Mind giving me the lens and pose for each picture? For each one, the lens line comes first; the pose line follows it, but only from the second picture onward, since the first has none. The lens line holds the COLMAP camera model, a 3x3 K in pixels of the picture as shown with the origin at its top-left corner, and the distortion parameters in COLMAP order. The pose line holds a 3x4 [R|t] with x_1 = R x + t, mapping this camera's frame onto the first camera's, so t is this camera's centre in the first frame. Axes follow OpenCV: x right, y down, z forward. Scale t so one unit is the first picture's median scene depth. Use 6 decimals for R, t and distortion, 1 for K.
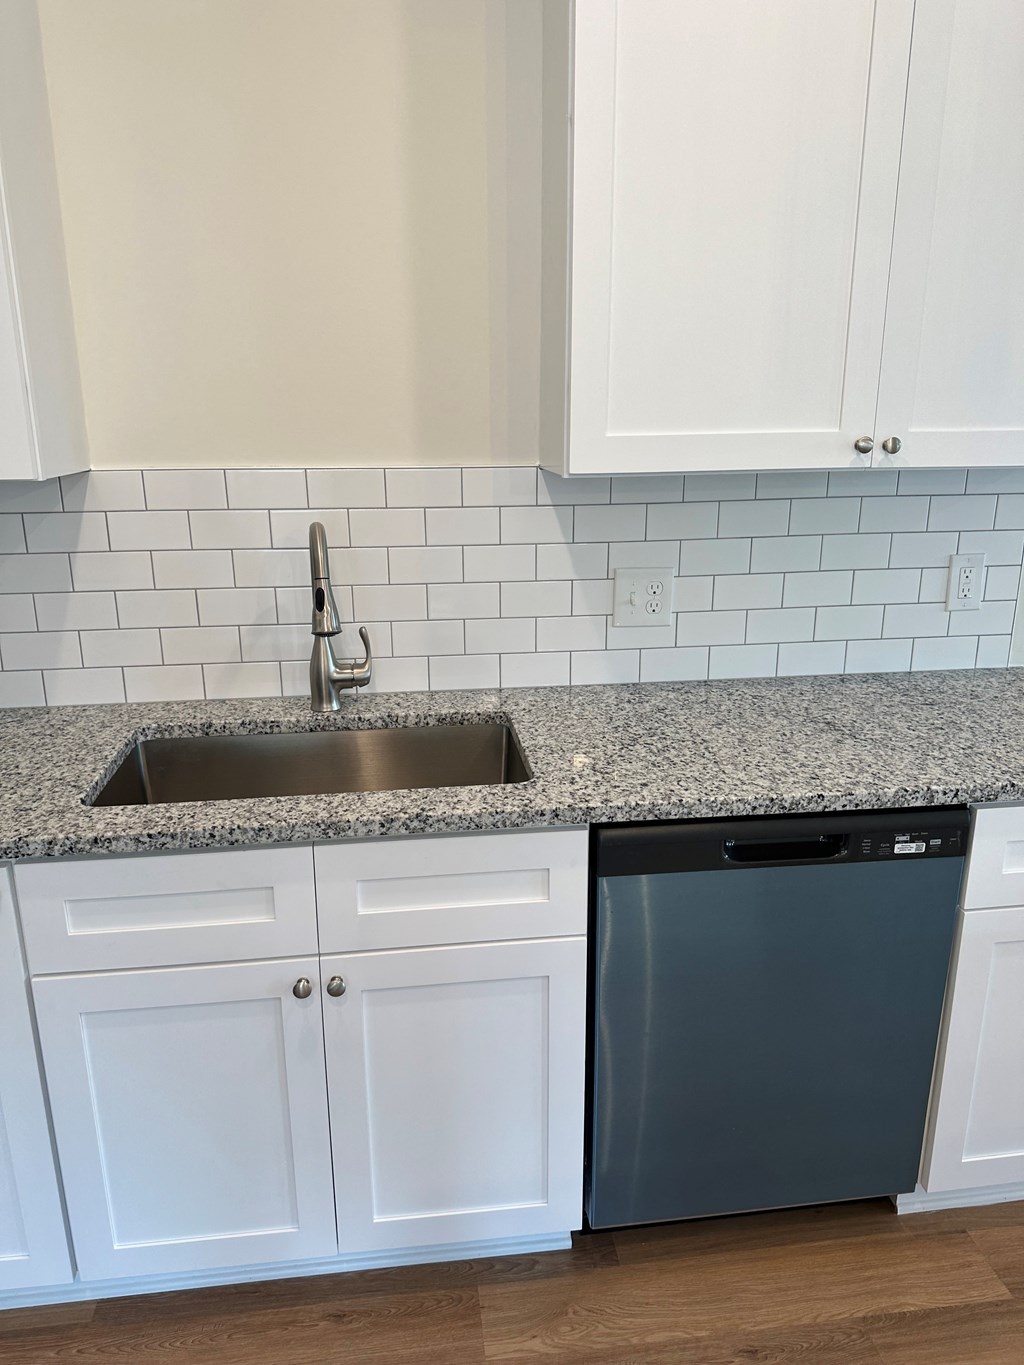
lens RADIAL K [[965.6, 0, 495.6], [0, 965.6, 706.3], [0, 0, 1]] dist [0.092689, -0.099925]
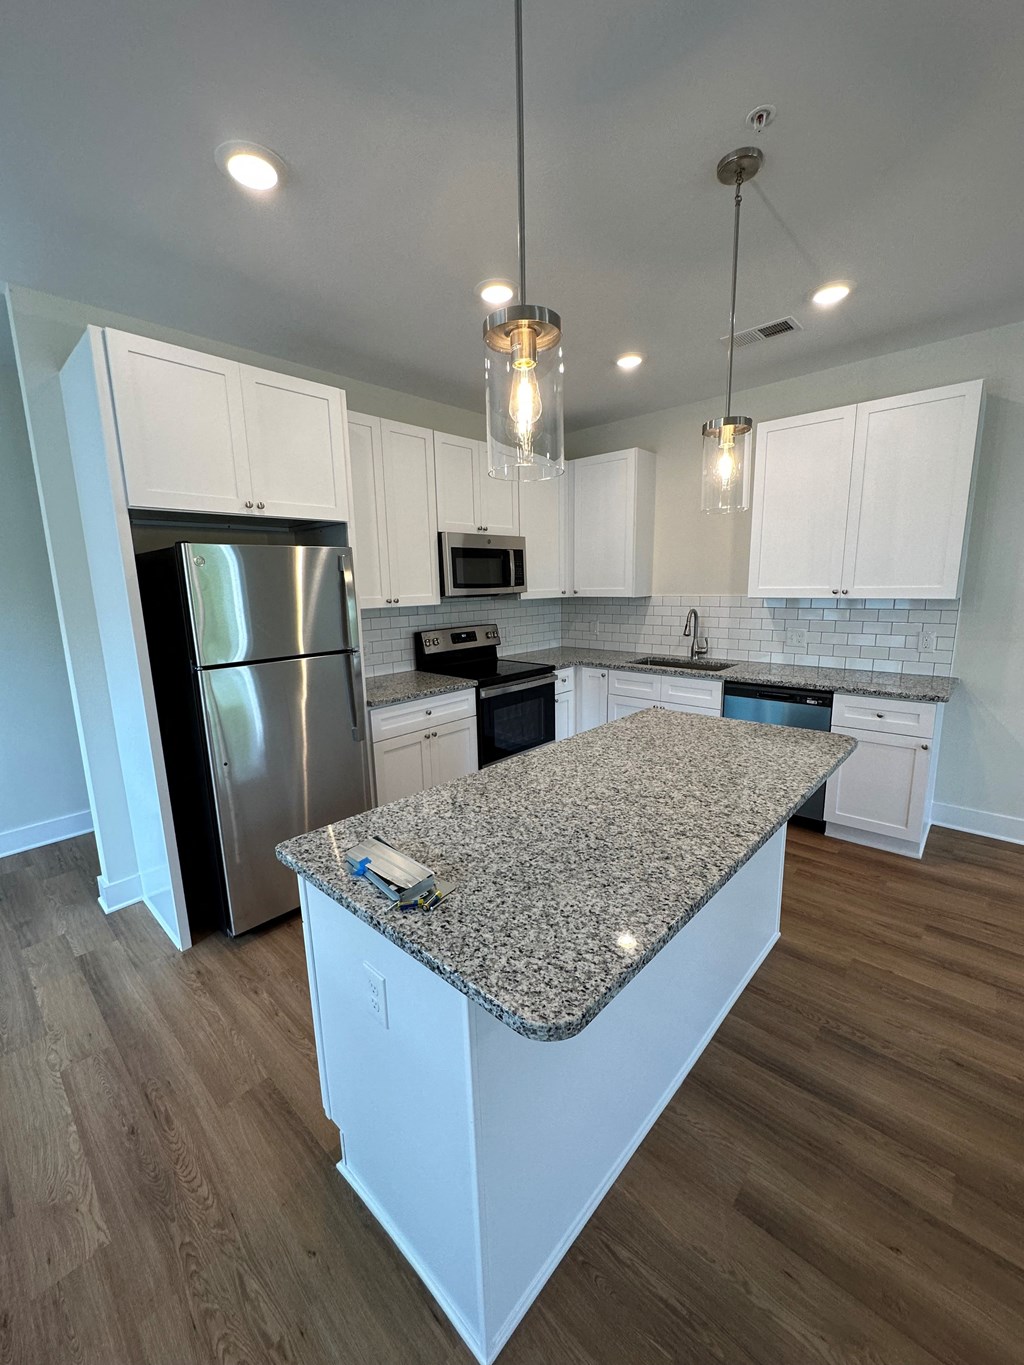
lens RADIAL K [[543.6, 0, 512.0], [0, 543.6, 682.5], [0, 0, 1]] dist [0.002723, 0.000130]
pose [[0.656696, 0.133883, -0.742176, 1.072253], [-0.208122, 0.978073, -0.007714, 0.292131], [0.724869, 0.159529, 0.670160, -1.036400]]
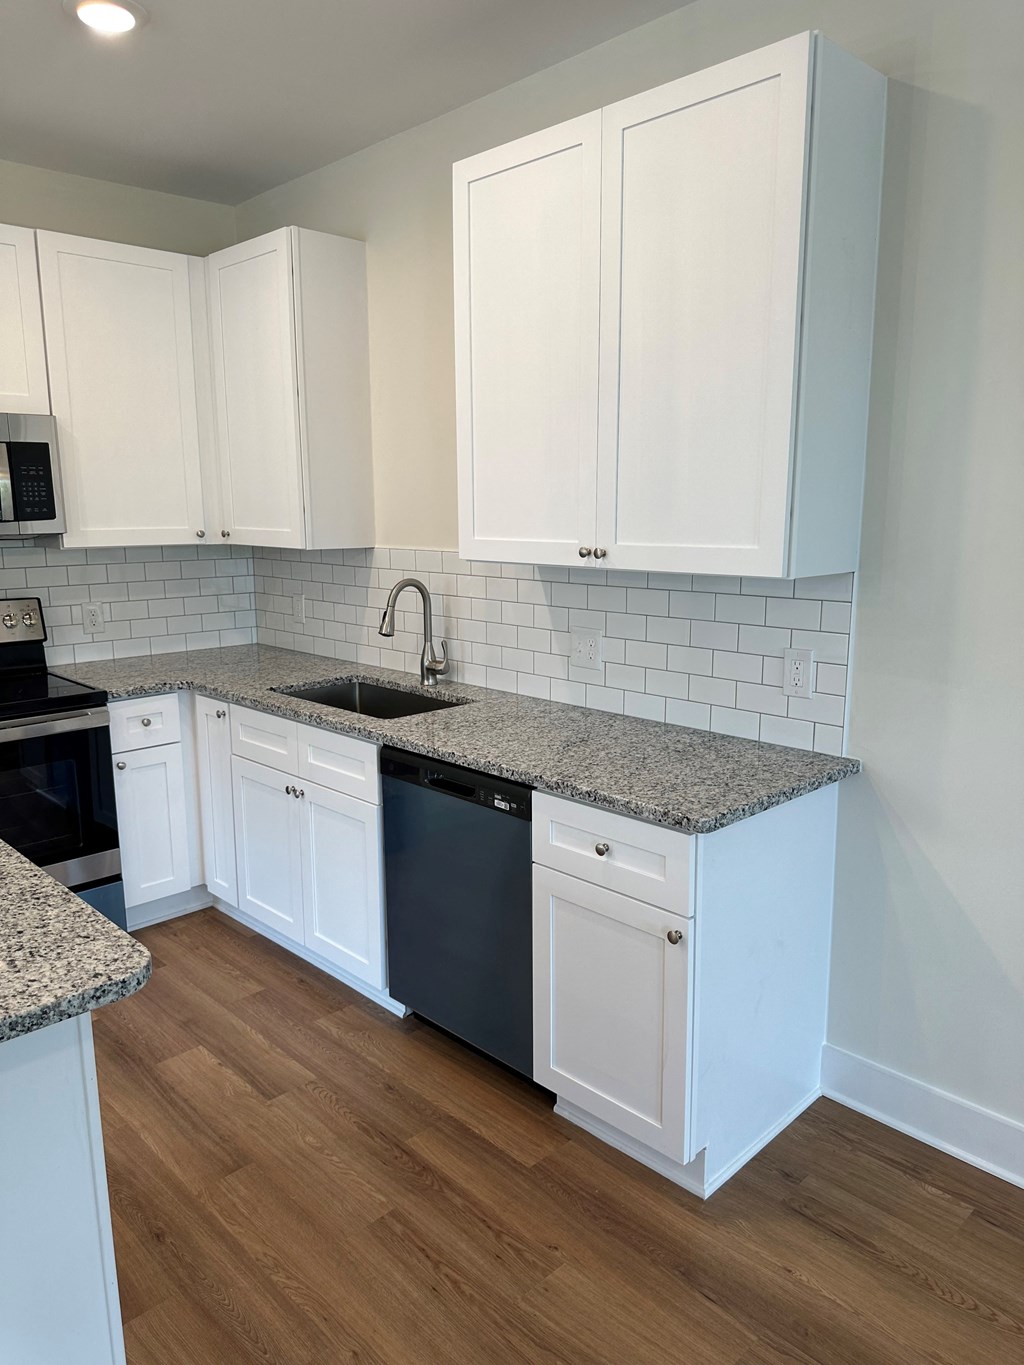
lens RADIAL K [[950.3, 0, 512.0], [0, 950.3, 682.5], [0, 0, 1]] dist [0.053824, -0.001933]
pose [[0.618348, 0.152810, -0.770905, 1.441247], [-0.235583, 0.971847, 0.003679, -0.048992], [0.749764, 0.179337, 0.636939, 0.016152]]
